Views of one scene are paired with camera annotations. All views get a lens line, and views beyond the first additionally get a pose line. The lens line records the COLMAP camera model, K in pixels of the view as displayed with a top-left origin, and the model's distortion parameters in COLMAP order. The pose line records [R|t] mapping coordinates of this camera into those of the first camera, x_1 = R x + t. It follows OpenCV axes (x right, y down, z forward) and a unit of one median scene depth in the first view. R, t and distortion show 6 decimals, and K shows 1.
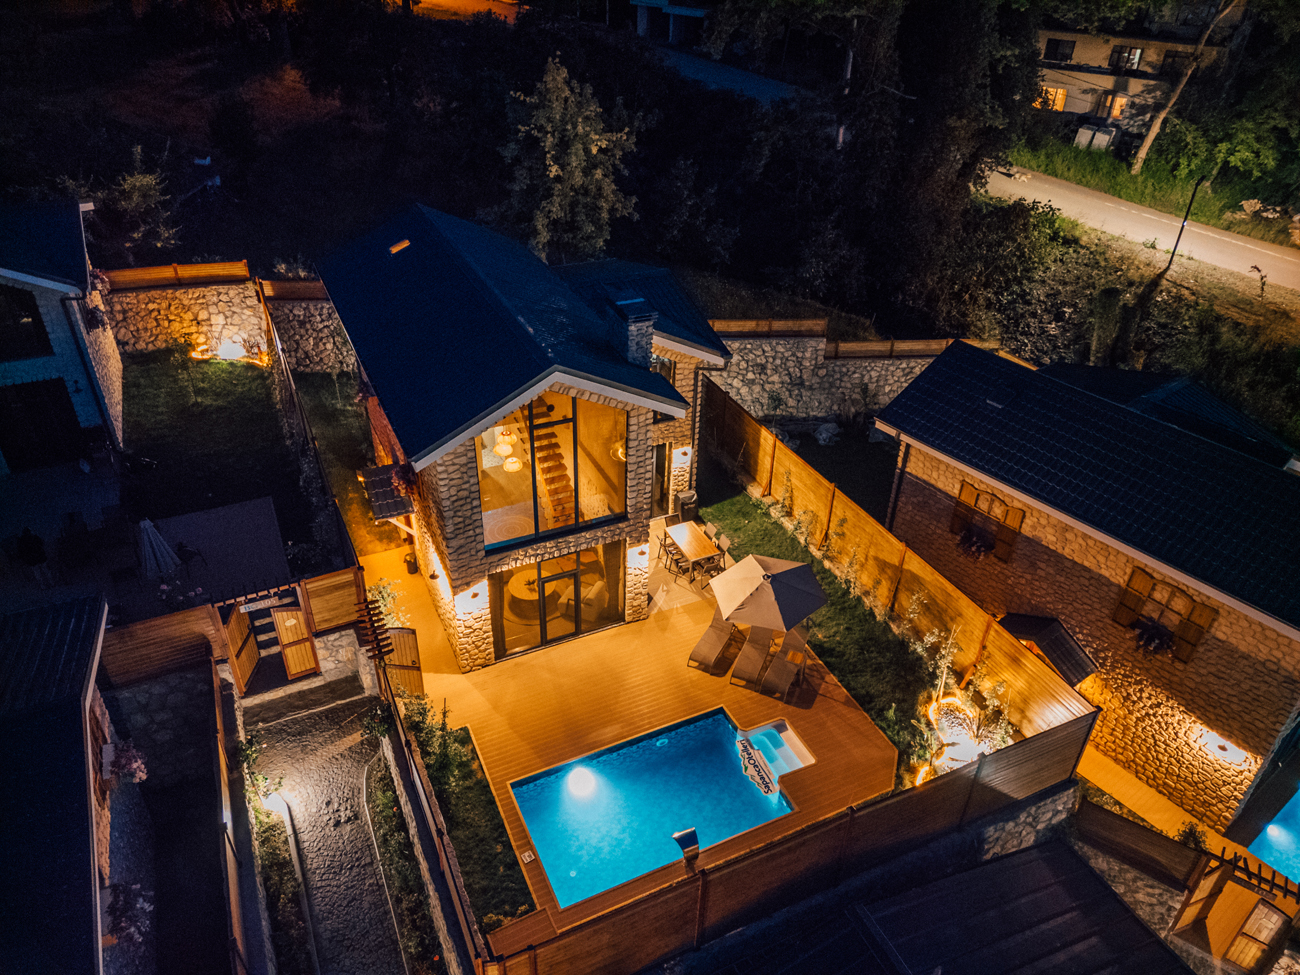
lens RADIAL K [[892.2, 0, 620.2], [0, 892.2, 485.1], [0, 0, 1]] dist [0.073092, -0.060914]
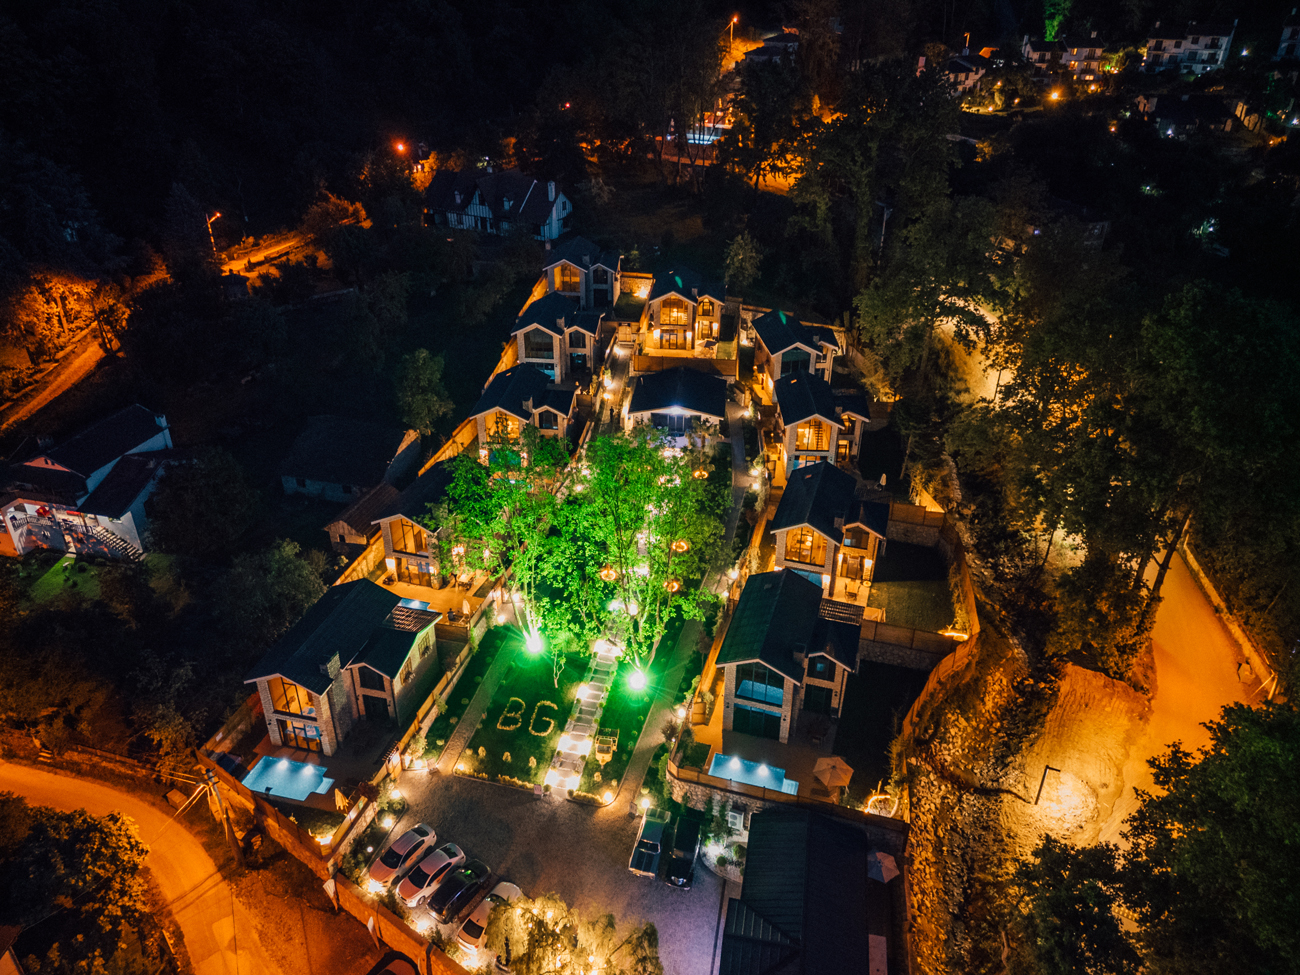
lens RADIAL K [[908.3, 0, 652.4], [0, 908.3, 478.4], [0, 0, 1]] dist [0.062912, -0.054109]
pose [[0.861659, 0.234871, -0.449866, 1.869962], [-0.270023, 0.962744, -0.014555, 0.791845], [0.429687, 0.134015, 0.892978, -2.880835]]
